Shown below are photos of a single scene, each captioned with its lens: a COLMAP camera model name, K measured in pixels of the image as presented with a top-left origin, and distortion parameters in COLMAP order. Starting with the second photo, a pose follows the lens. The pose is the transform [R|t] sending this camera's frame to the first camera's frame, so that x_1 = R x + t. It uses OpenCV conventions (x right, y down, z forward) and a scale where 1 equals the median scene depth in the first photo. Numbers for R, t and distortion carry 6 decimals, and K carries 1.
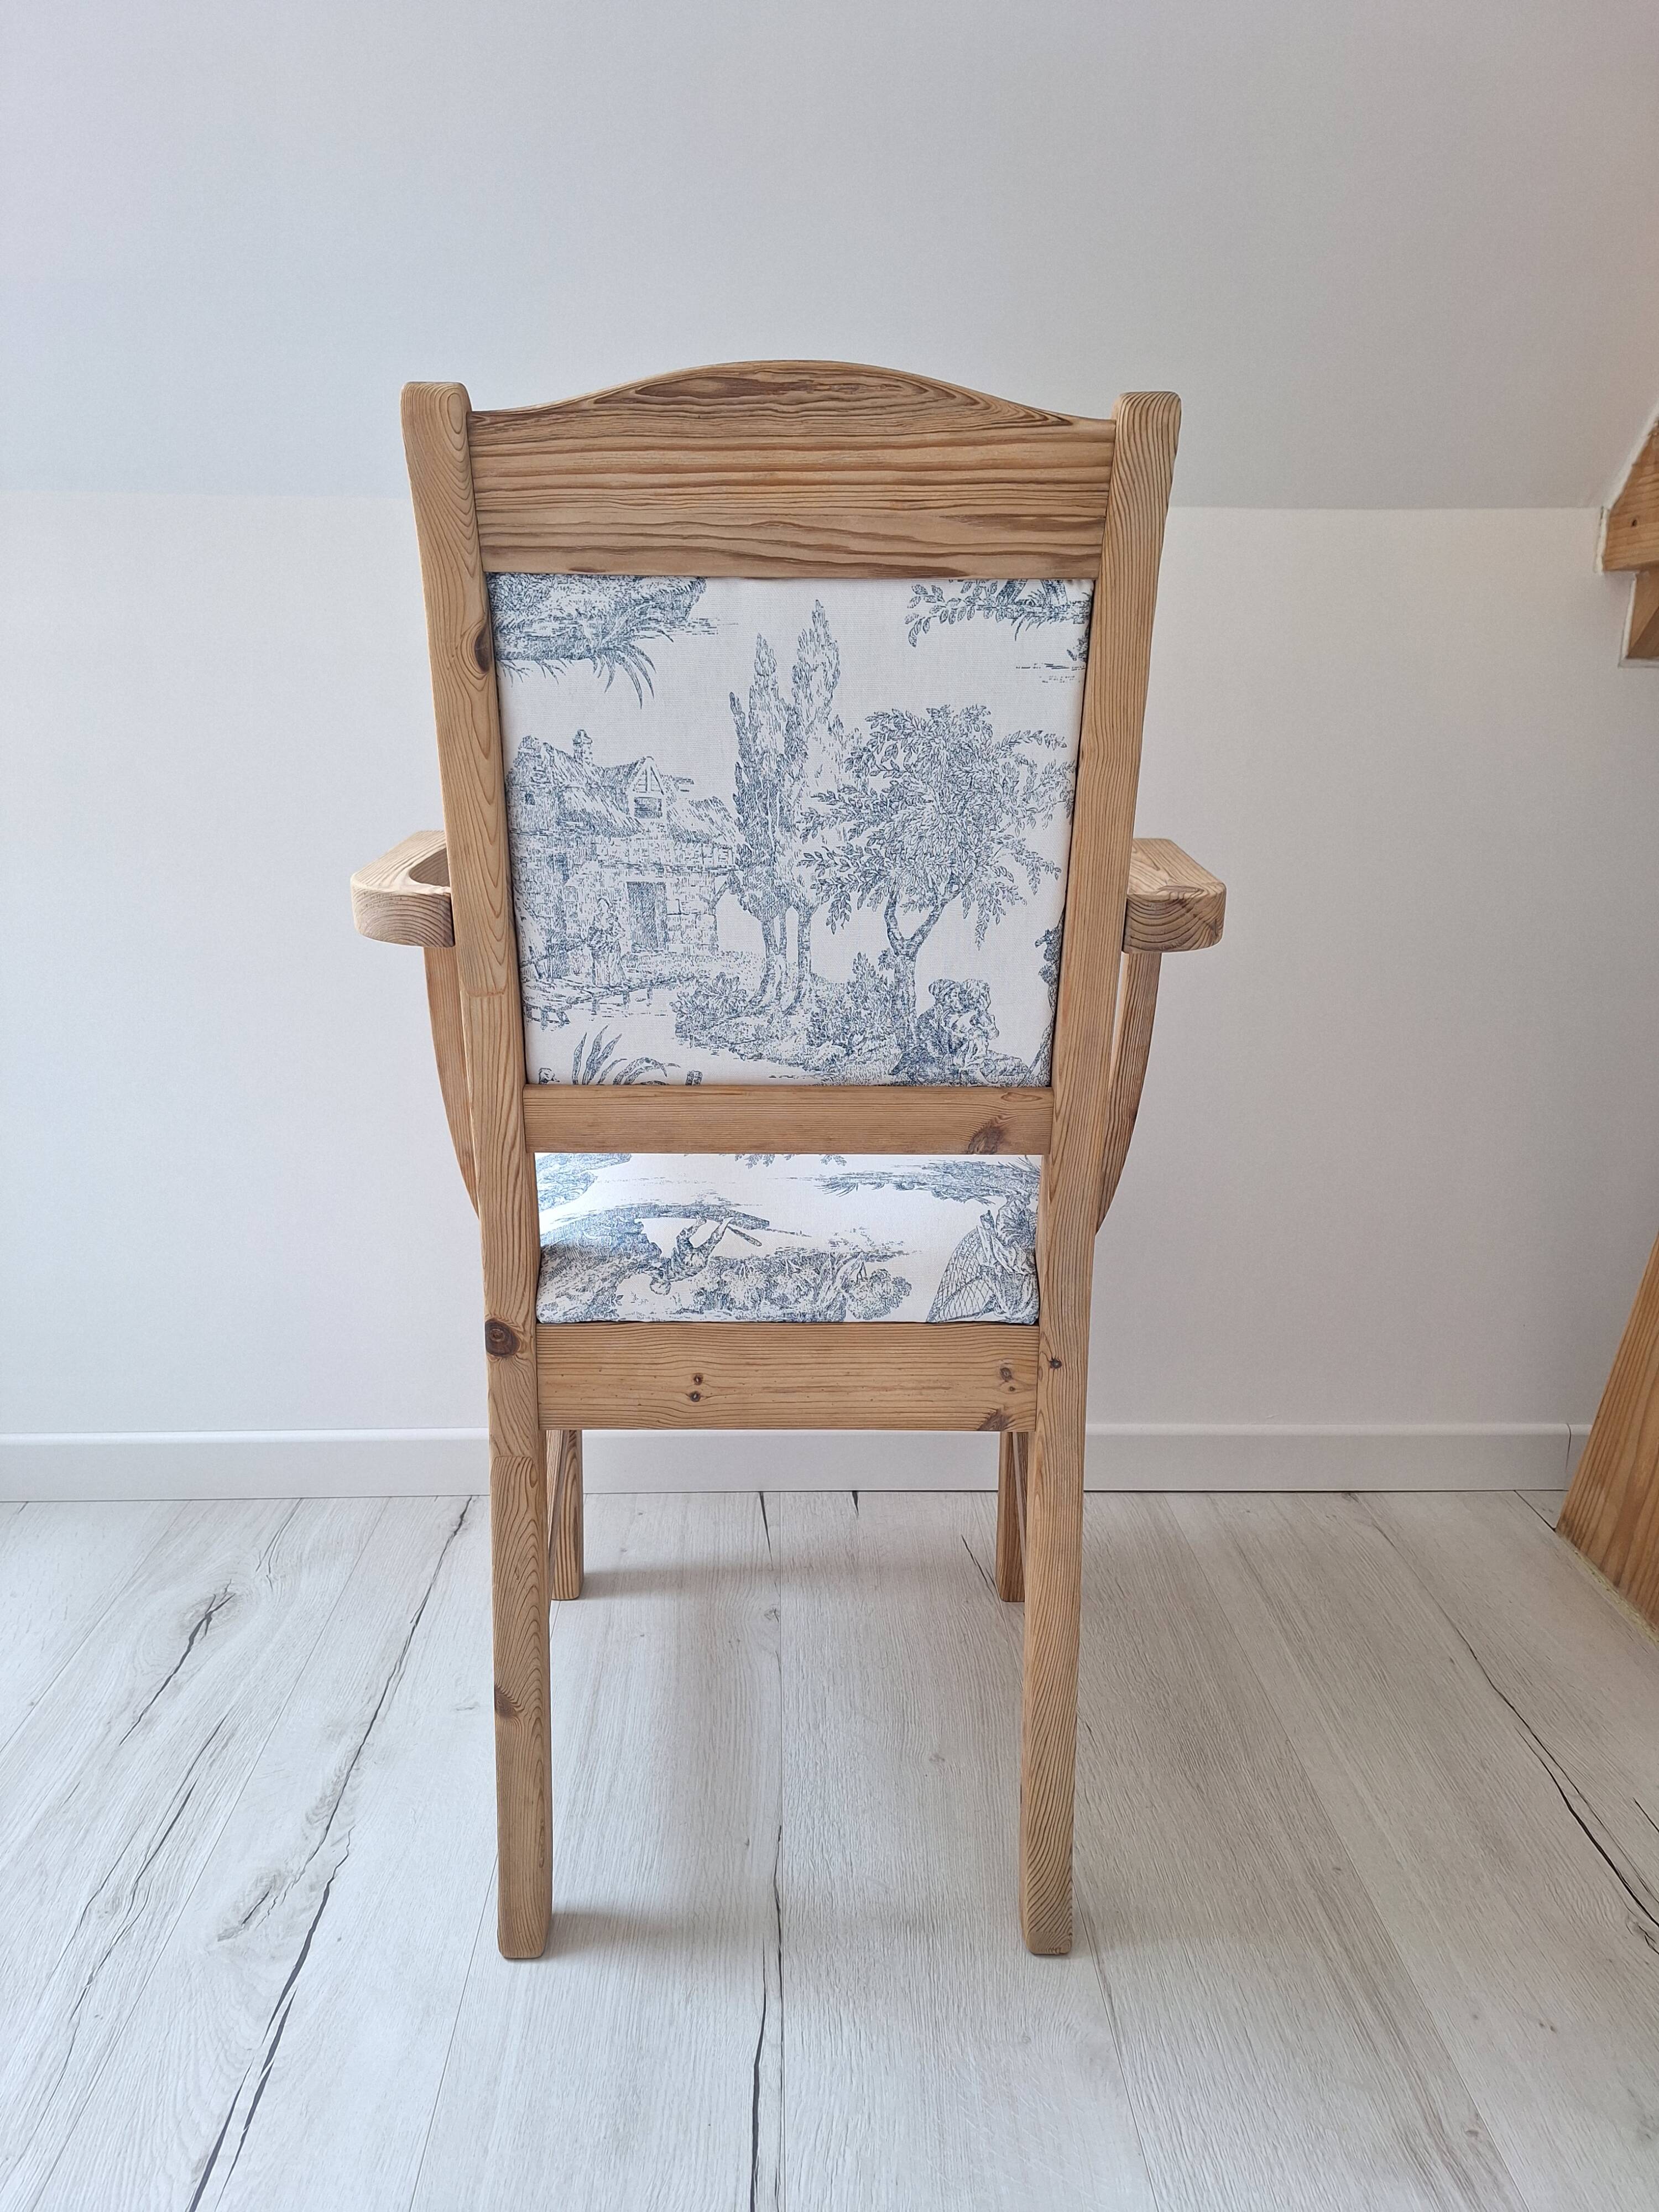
lens RADIAL K [[1552.7, 0, 823.1], [0, 1552.7, 1106.2], [0, 0, 1]] dist [0.068252, -0.081280]
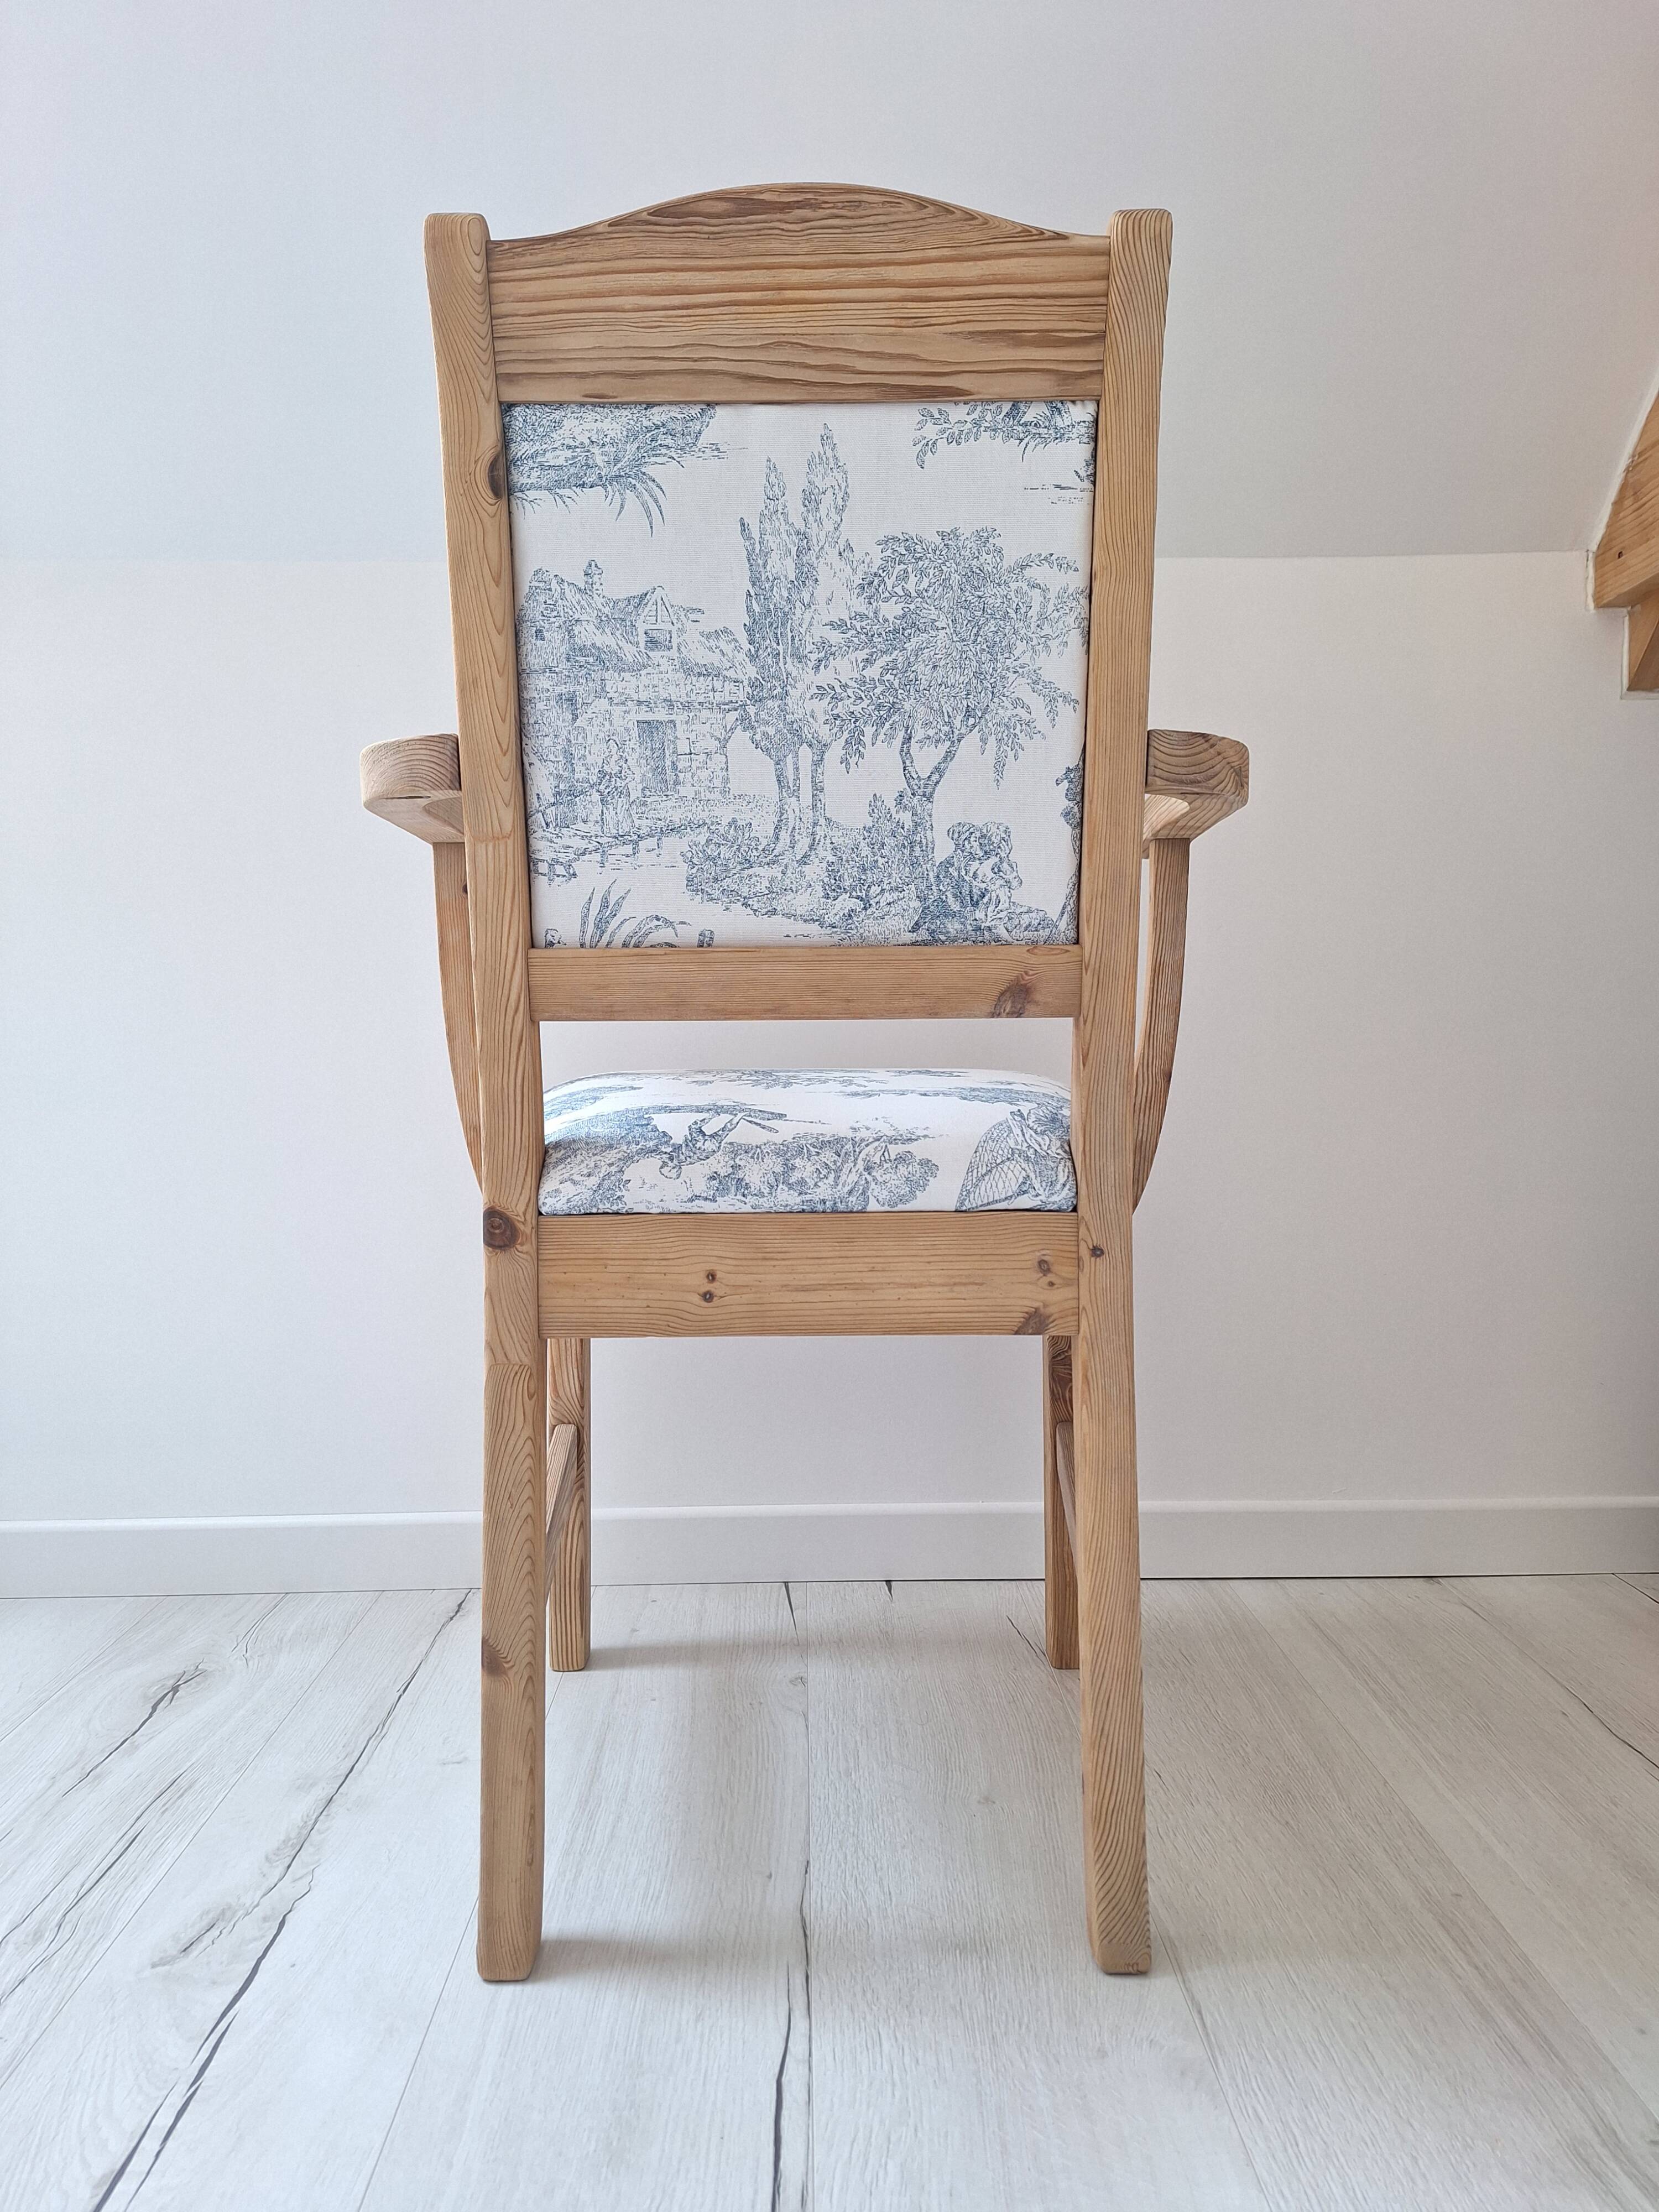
lens RADIAL K [[1544.1, 0, 826.3], [0, 1544.1, 1103.1], [0, 0, 1]] dist [0.060946, -0.062790]
pose [[0.999753, -0.017095, -0.014237, 0.003178], [0.013851, 0.979080, -0.203005, 0.267467], [0.017409, 0.202757, 0.979074, 0.083028]]
